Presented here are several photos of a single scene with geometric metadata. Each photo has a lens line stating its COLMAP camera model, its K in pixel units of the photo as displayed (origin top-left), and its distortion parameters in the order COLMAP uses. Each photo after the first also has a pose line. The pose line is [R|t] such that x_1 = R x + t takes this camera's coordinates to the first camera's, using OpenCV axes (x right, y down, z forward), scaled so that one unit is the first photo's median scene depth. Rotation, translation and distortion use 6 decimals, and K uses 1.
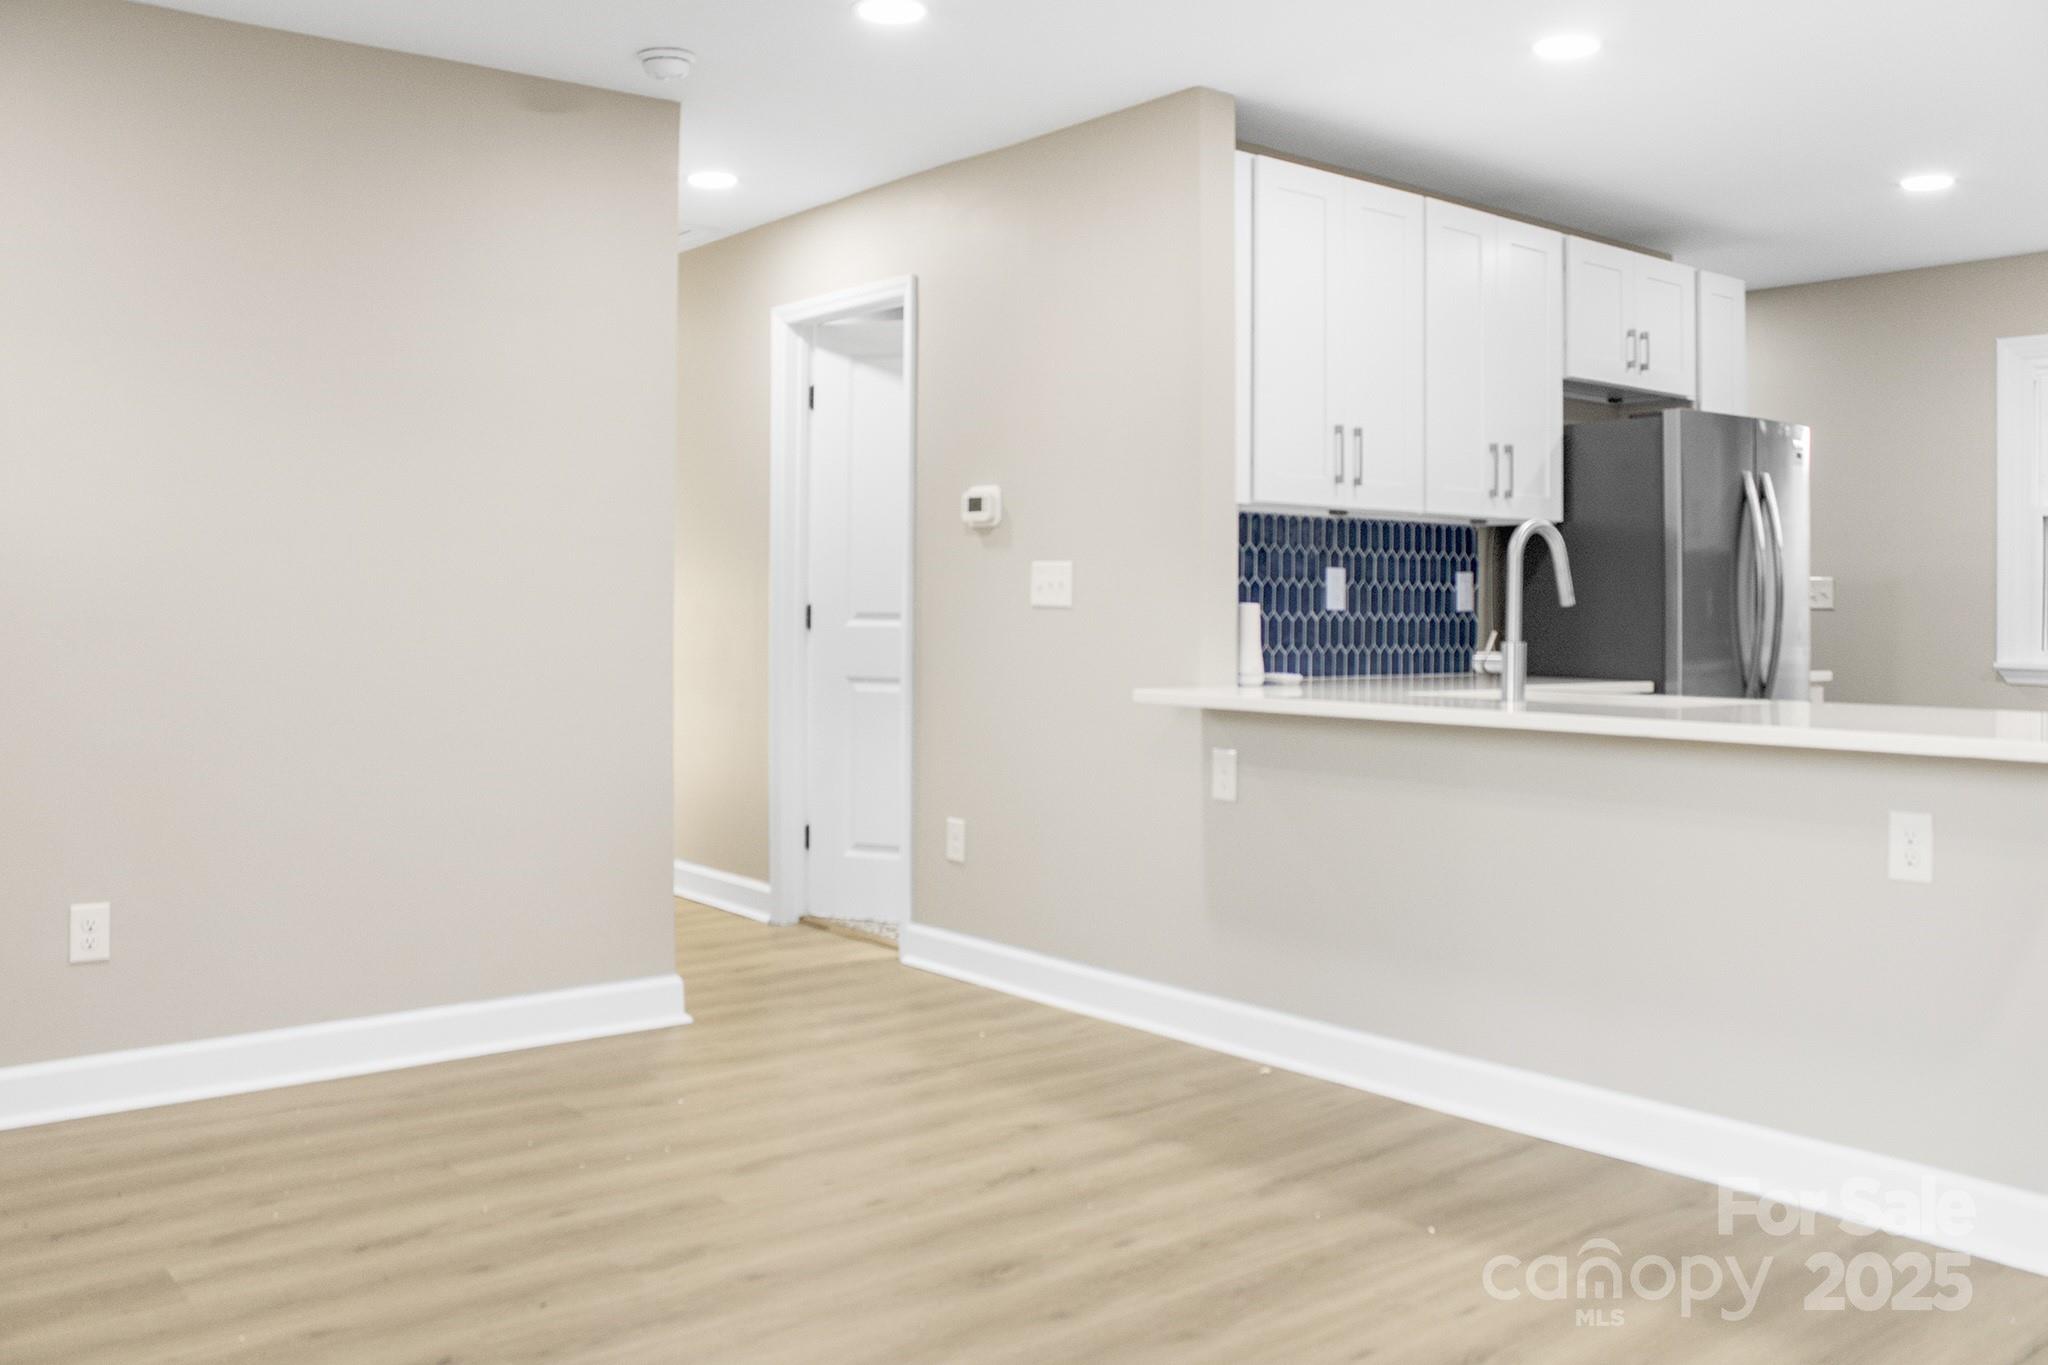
lens RADIAL K [[1829.7, 0, 1023.2], [0, 1829.7, 599.7], [0, 0, 1]] dist [-0.003399, 0.001565]
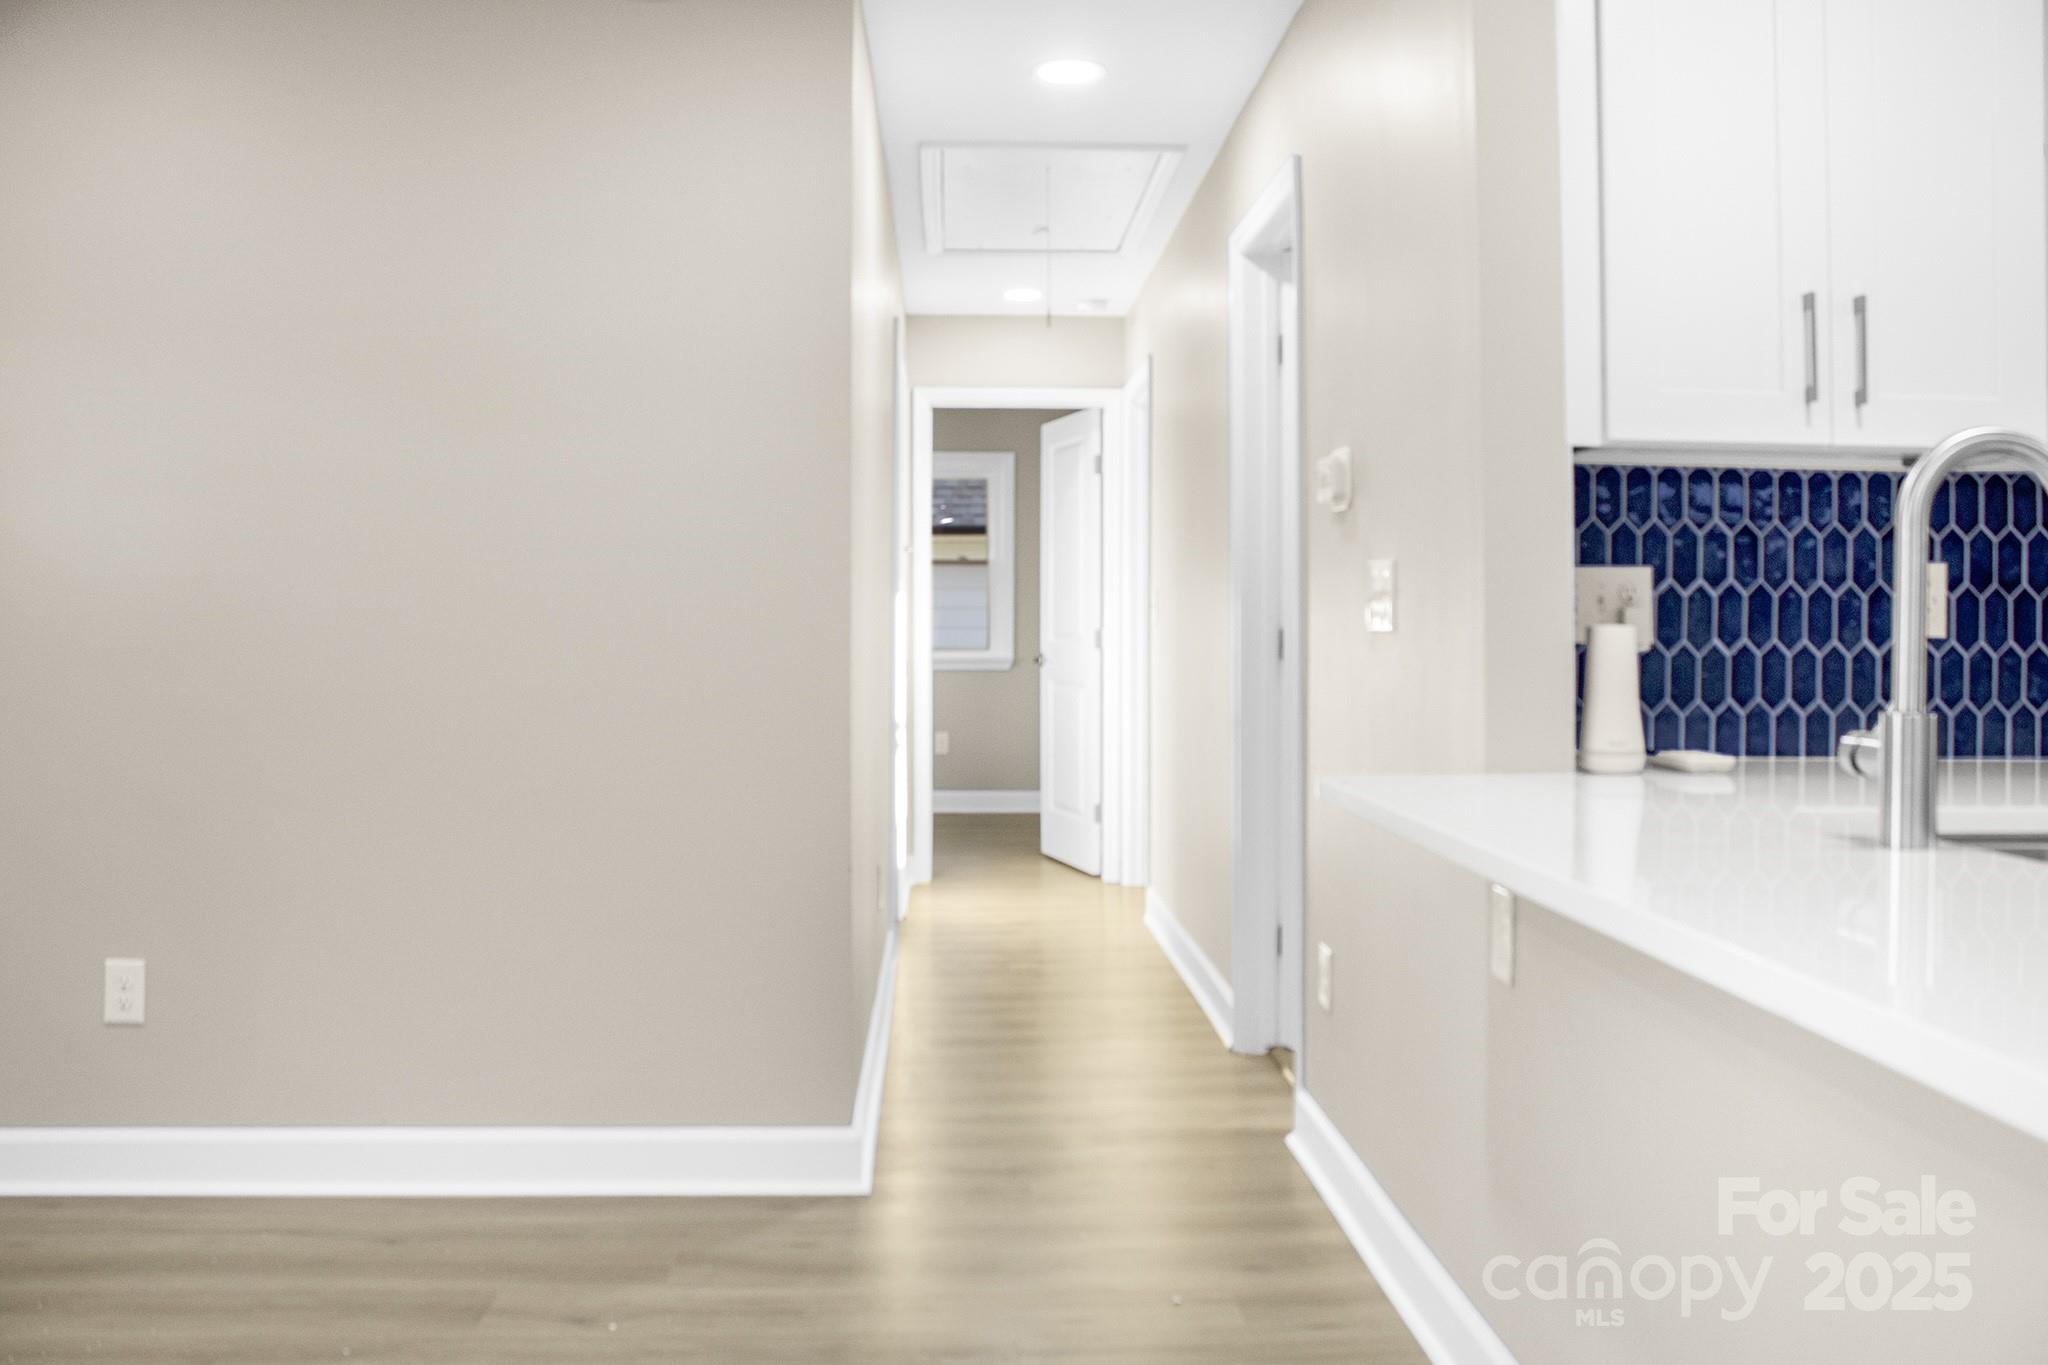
lens RADIAL K [[1829.7, 0, 1023.2], [0, 1829.7, 599.7], [0, 0, 1]] dist [-0.003399, 0.001565]
pose [[0.809741, -0.008011, -0.586733, 0.303572], [0.001095, 0.999926, -0.012142, 0.000640], [0.586787, 0.009190, 0.809689, 0.427446]]
